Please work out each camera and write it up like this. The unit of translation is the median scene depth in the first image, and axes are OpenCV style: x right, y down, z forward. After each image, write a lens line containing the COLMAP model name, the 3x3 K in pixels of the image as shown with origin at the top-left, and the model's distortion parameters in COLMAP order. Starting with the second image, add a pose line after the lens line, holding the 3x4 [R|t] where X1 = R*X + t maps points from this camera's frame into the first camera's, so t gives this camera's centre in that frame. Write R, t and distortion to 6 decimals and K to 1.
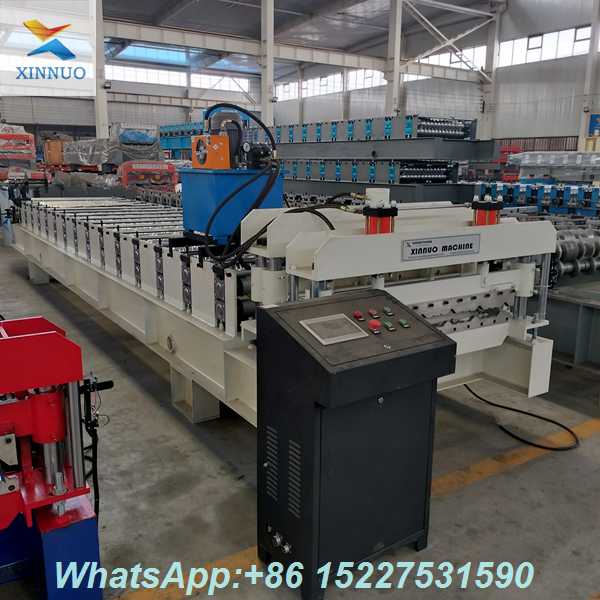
lens RADIAL K [[586.1, 0, 300.0], [0, 586.1, 300.0], [0, 0, 1]] dist [-0.005621, -0.006593]
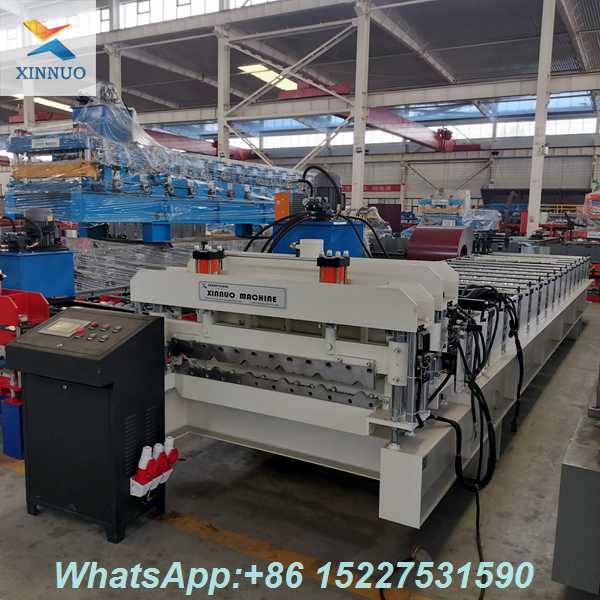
lens RADIAL K [[611.8, 0, 300.0], [0, 611.8, 300.0], [0, 0, 1]] dist [0.012487, 0.011248]
pose [[0.447403, 0.121791, -0.886001, 1.100012], [-0.211299, 0.977032, 0.027604, -0.117945], [0.869013, 0.174861, 0.462861, 0.536120]]
